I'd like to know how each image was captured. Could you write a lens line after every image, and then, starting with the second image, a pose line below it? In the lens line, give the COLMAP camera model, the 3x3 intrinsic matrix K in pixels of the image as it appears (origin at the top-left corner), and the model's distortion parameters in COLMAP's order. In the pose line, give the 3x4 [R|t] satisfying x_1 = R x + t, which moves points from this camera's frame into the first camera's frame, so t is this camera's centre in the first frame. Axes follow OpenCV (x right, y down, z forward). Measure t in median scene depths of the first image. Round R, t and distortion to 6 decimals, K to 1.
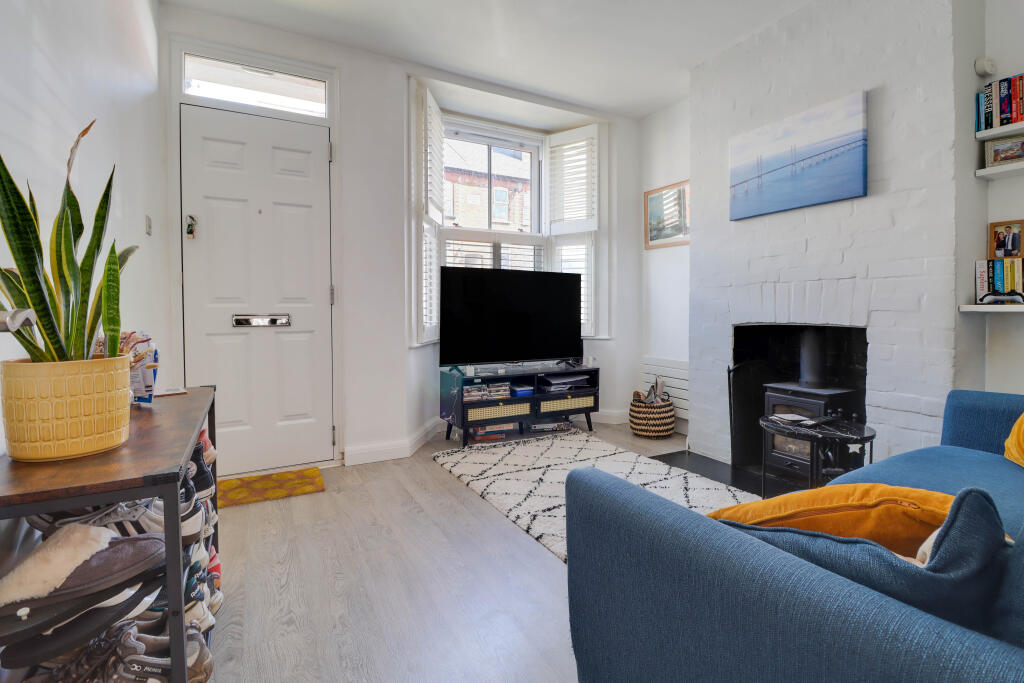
lens RADIAL K [[476.6, 0, 503.8], [0, 476.6, 315.9], [0, 0, 1]] dist [-0.010910, -0.000994]
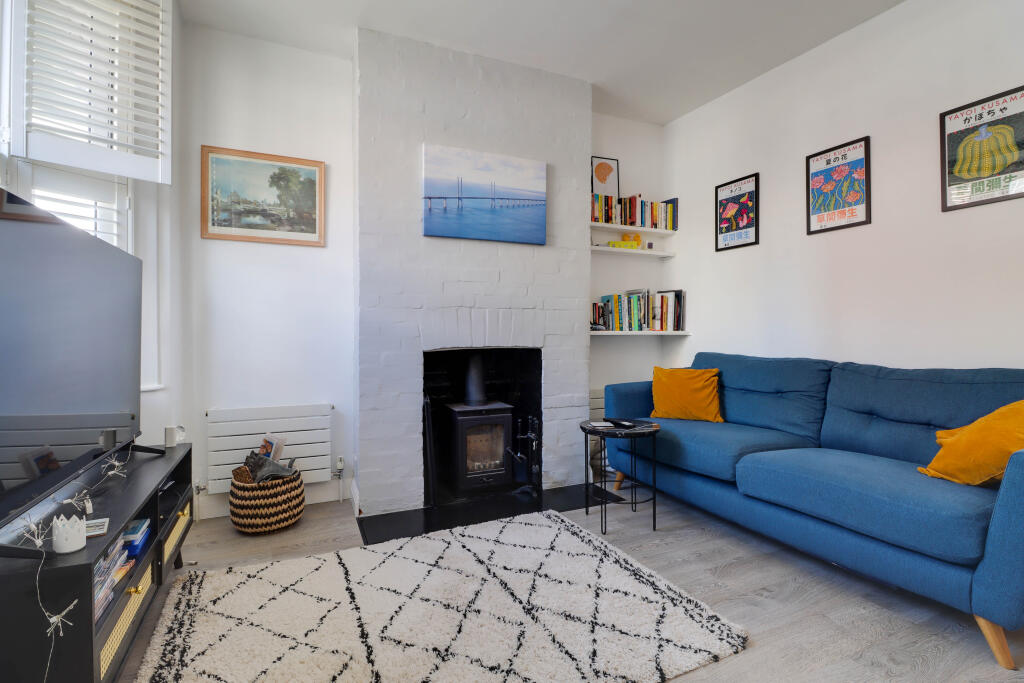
lens RADIAL K [[476.6, 0, 507.6], [0, 476.6, 334.8], [0, 0, 1]] dist [-0.010910, -0.000994]
pose [[0.061660, -0.010072, 0.998046, -0.431695], [0.013213, 0.999870, 0.009274, -0.020376], [-0.998010, 0.012615, 0.061785, 0.833808]]
